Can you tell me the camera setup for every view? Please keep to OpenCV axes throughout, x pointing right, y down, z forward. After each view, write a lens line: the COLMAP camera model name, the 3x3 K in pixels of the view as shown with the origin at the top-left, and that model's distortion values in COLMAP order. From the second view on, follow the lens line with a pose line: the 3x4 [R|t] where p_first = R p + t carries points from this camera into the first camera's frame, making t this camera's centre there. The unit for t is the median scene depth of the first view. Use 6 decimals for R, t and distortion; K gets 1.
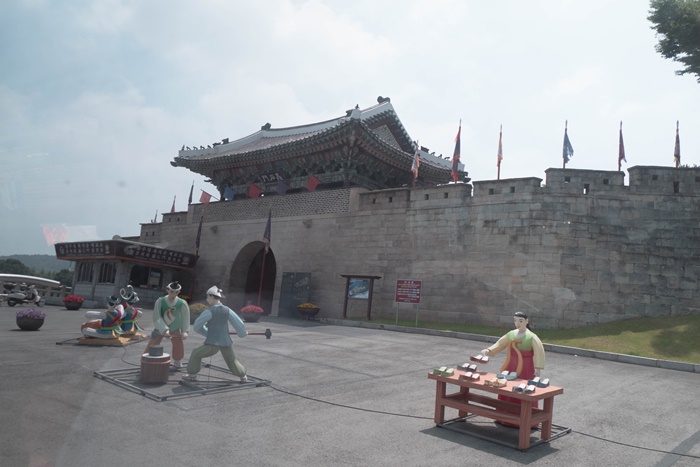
lens RADIAL K [[620.6, 0, 350.0], [0, 620.6, 233.5], [0, 0, 1]] dist [-0.003613, -0.001231]
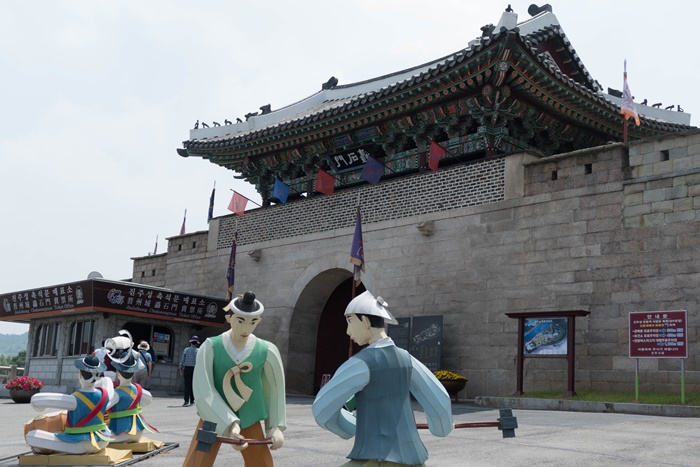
lens RADIAL K [[903.4, 0, 350.0], [0, 903.4, 233.5], [0, 0, 1]] dist [-0.011972, 0.014117]
pose [[0.994871, -0.059192, -0.082027, -0.072396], [0.054578, 0.996858, -0.057397, 0.031856], [0.085167, 0.052626, 0.994976, 0.193027]]
